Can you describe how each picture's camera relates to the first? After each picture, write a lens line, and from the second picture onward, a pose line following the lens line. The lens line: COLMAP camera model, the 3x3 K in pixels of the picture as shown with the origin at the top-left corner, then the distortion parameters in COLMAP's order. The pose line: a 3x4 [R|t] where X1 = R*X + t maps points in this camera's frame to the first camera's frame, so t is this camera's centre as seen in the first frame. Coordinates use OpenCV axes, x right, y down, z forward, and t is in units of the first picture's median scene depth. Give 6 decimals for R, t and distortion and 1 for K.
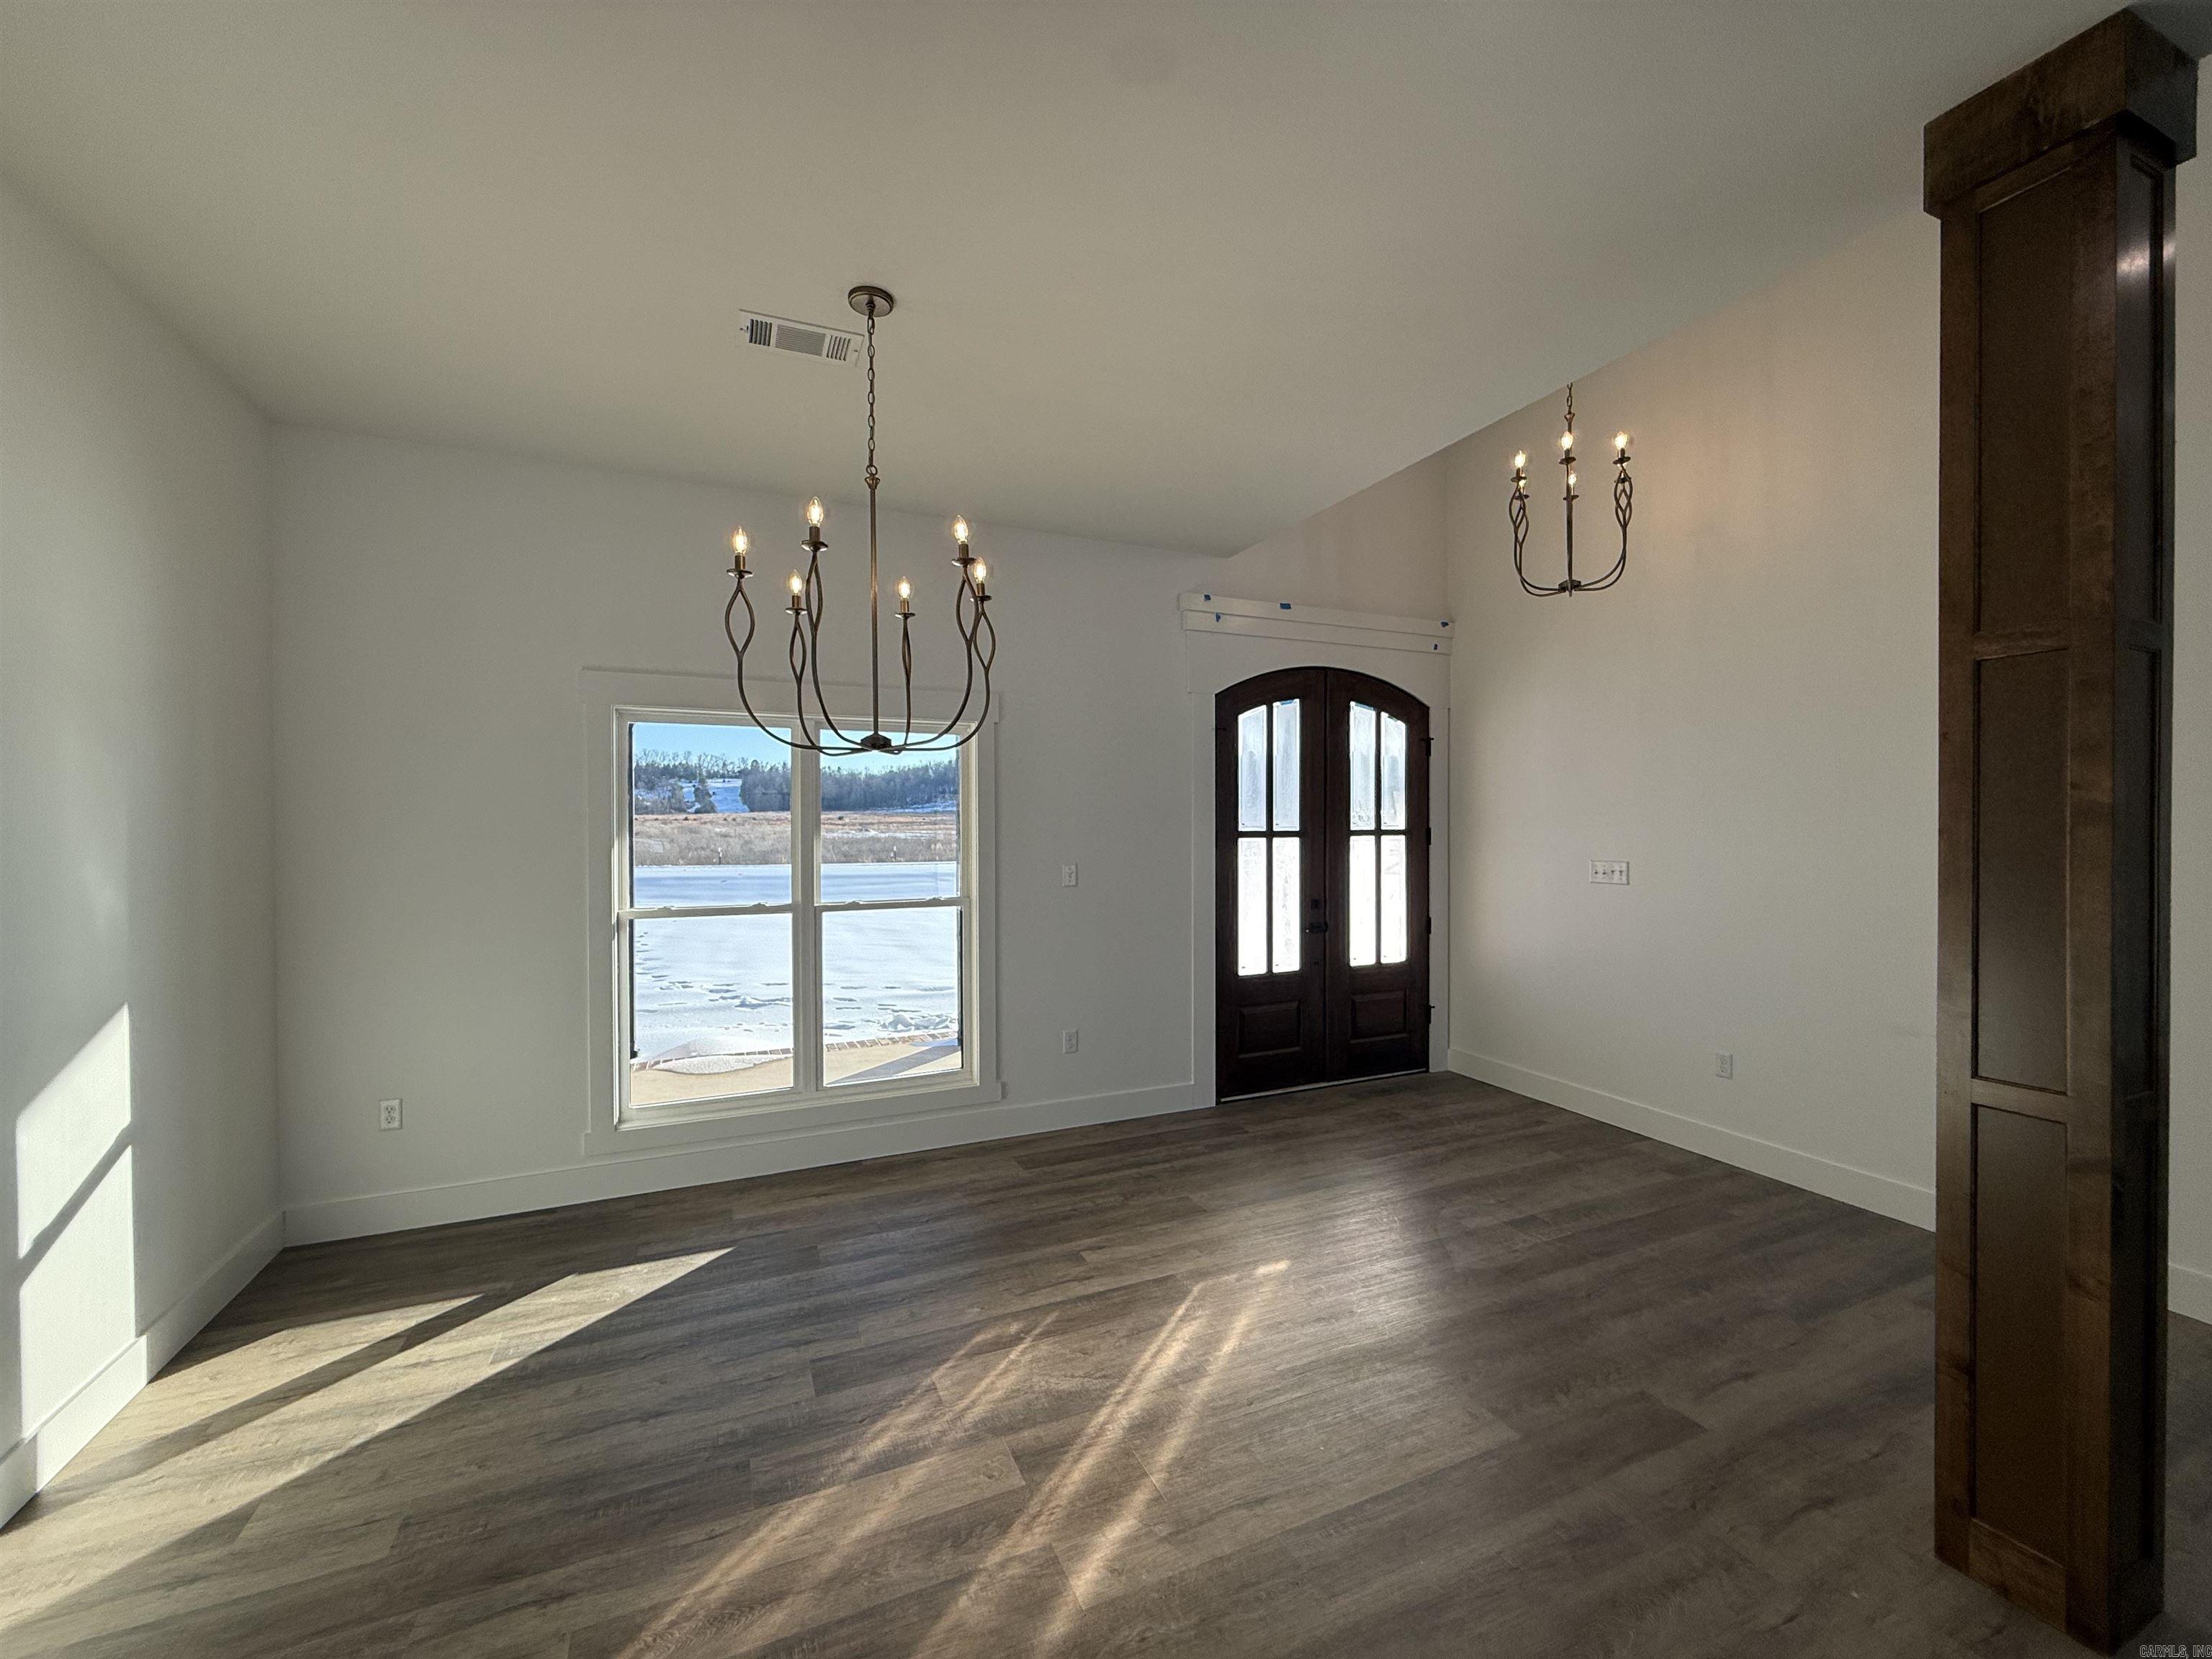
lens RADIAL K [[878.5, 0, 1100.4], [0, 878.5, 834.2], [0, 0, 1]] dist [0.000384, -0.000423]
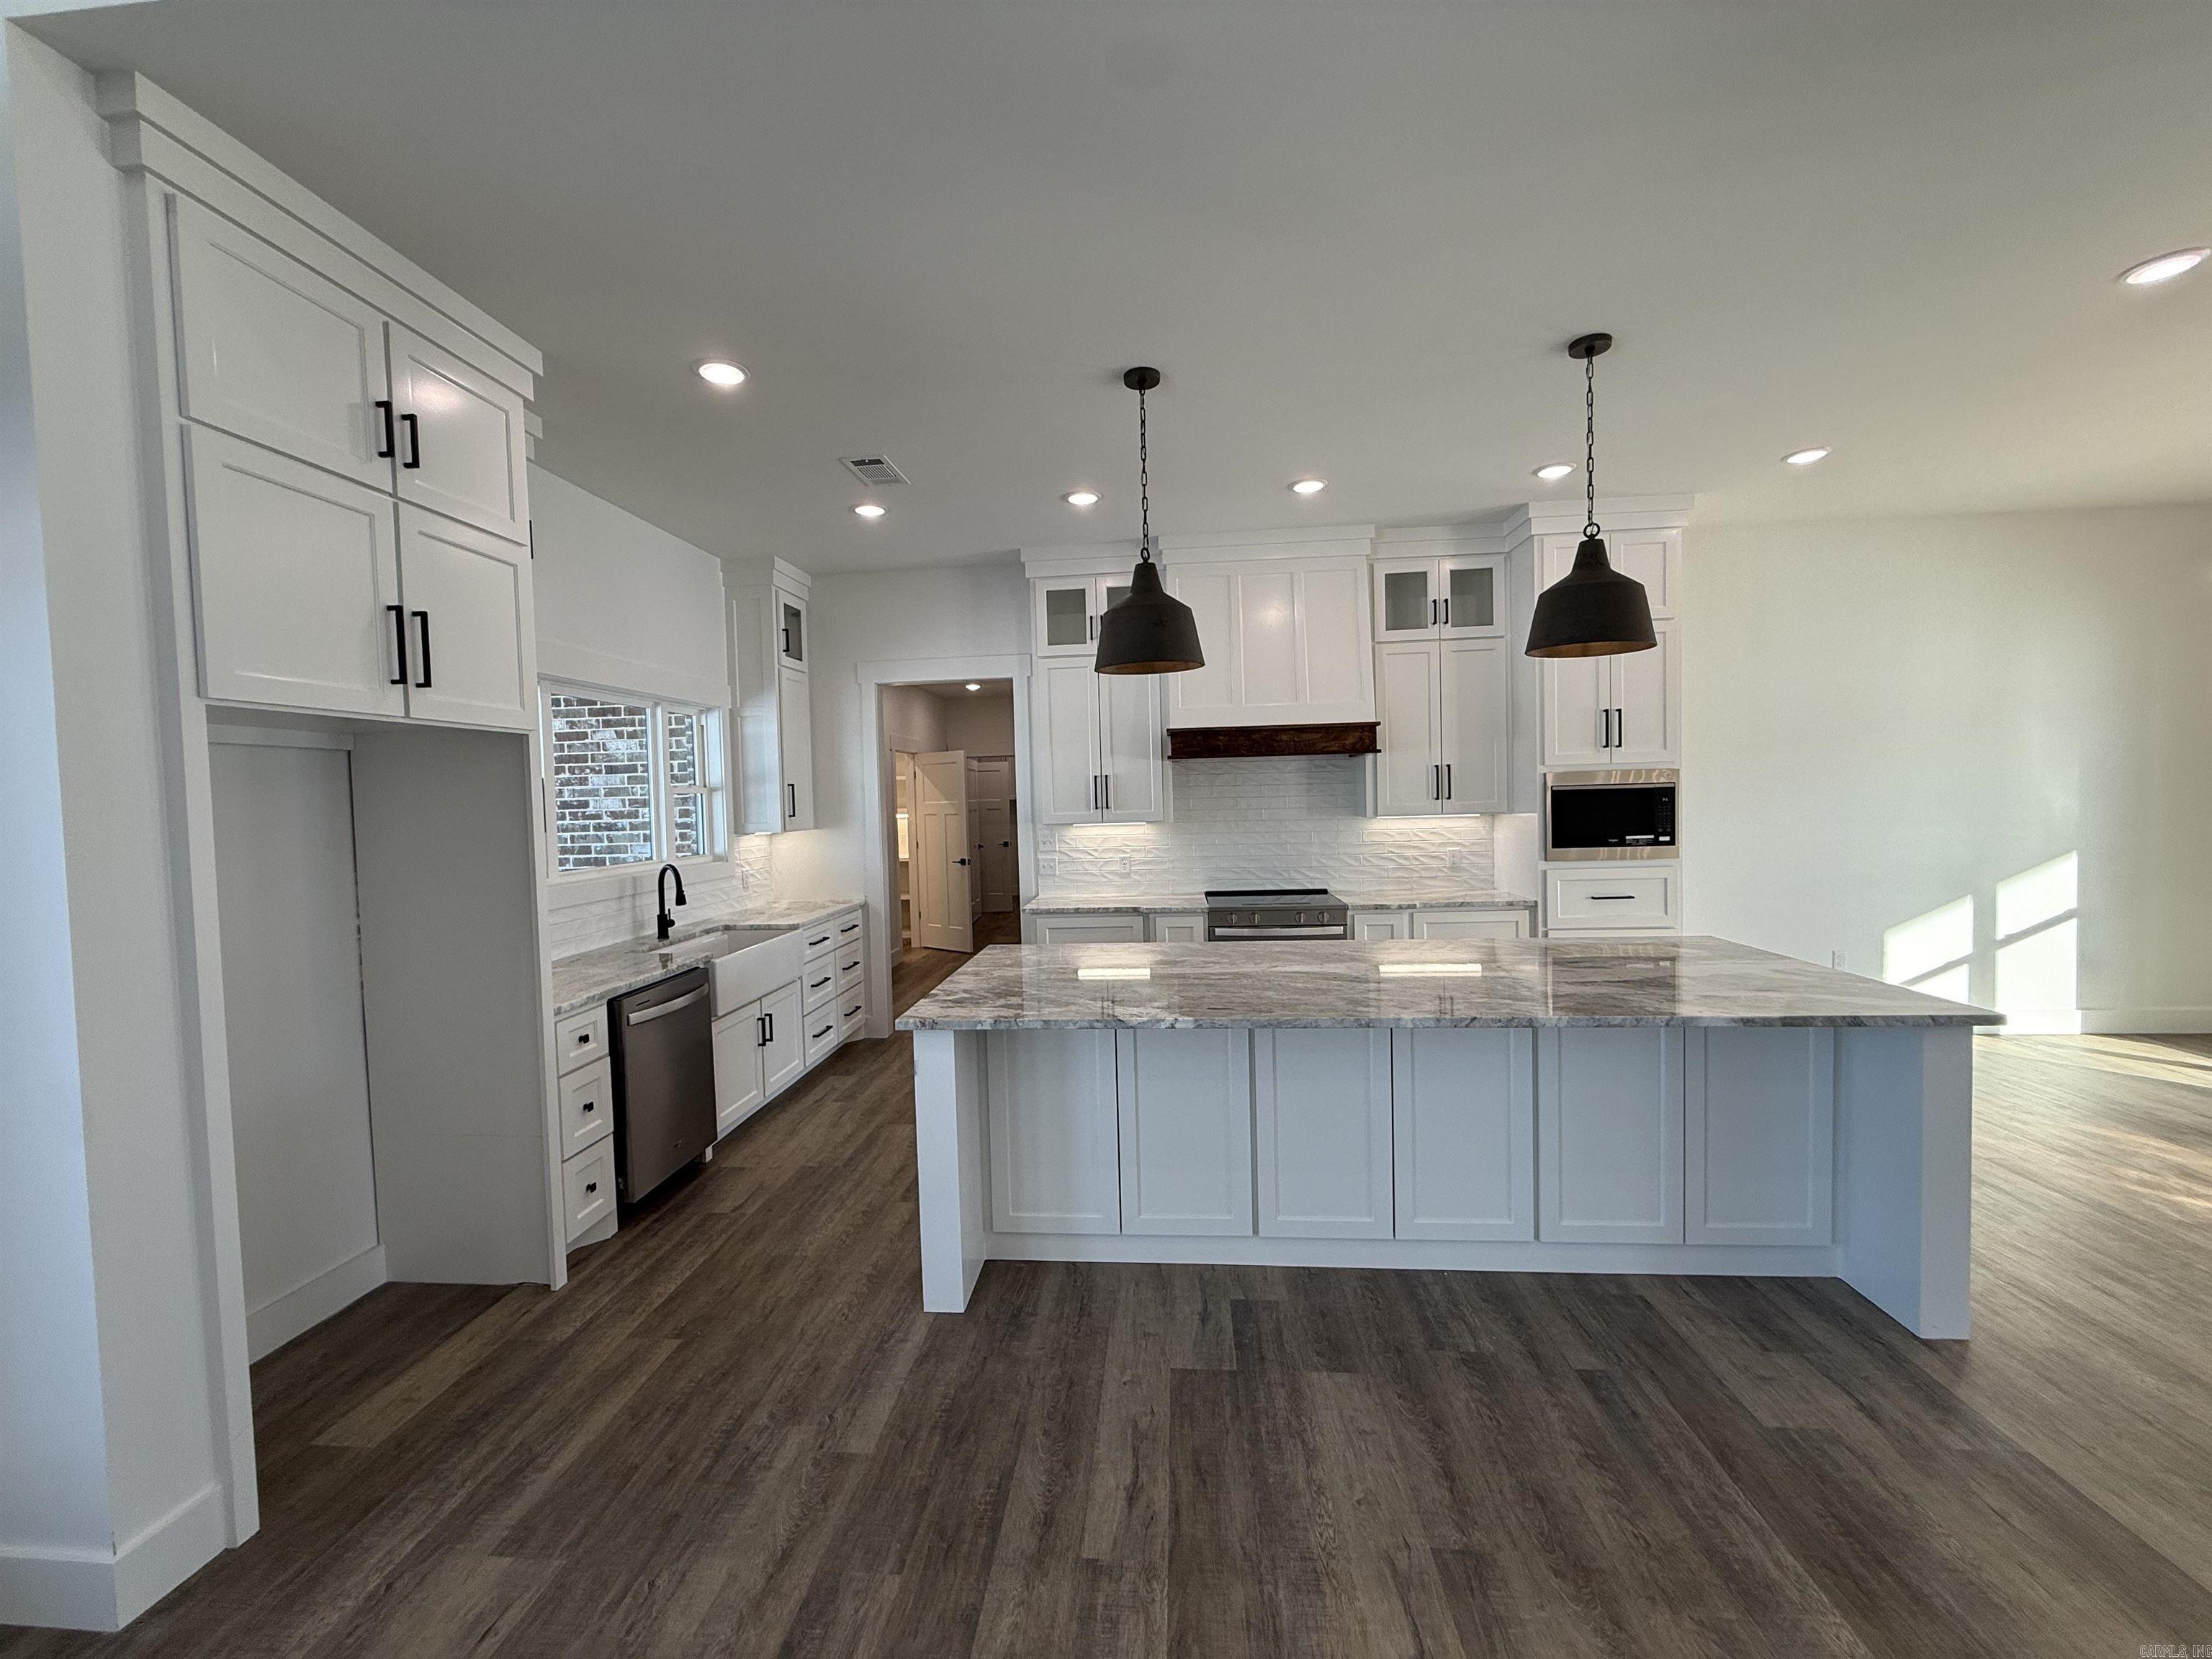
lens RADIAL K [[878.5, 0, 1096.1], [0, 878.5, 829.8], [0, 0, 1]] dist [0.000384, -0.000423]
pose [[-0.487120, 0.051076, -0.871840, 0.994977], [0.016104, 0.998644, 0.049507, 0.000173], [0.873186, 0.010075, -0.487282, -0.017284]]
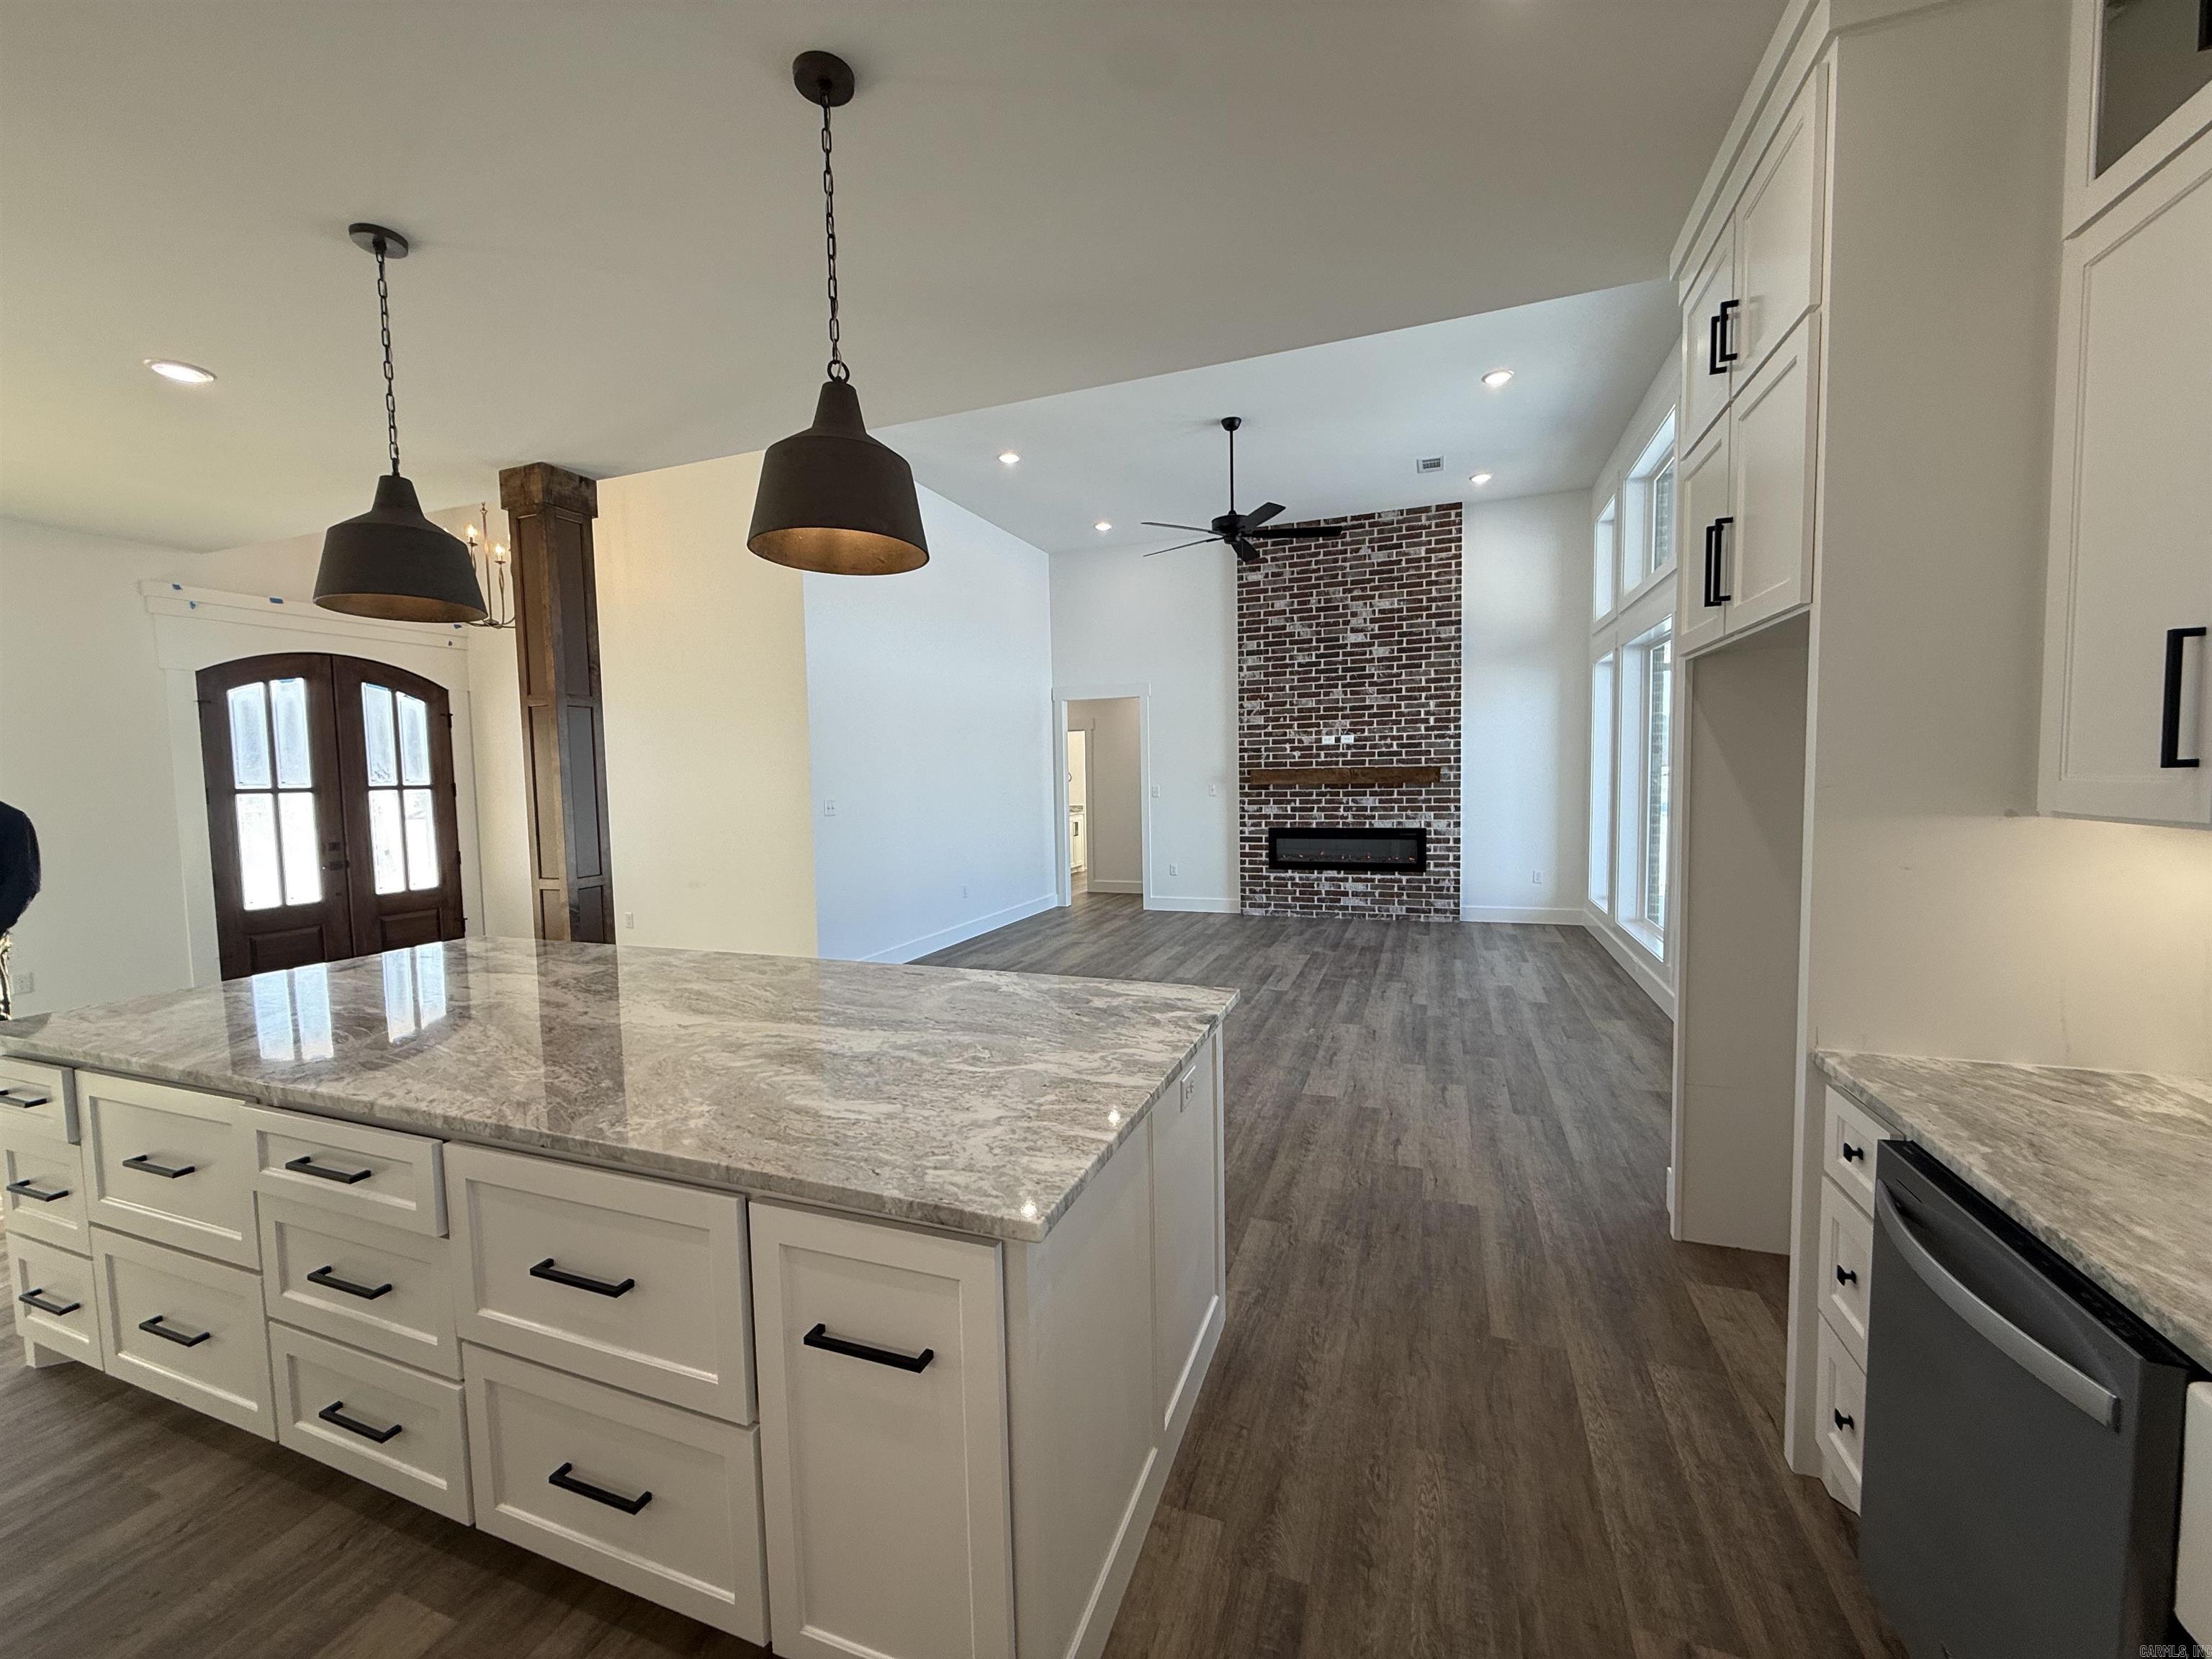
lens RADIAL K [[878.5, 0, 1102.1], [0, 878.5, 829.5], [0, 0, 1]] dist [0.000384, -0.000423]
pose [[0.700123, -0.057136, 0.711732, 0.139317], [0.029045, 0.998247, 0.051566, 0.026601], [-0.713431, -0.015430, 0.700555, -0.717467]]
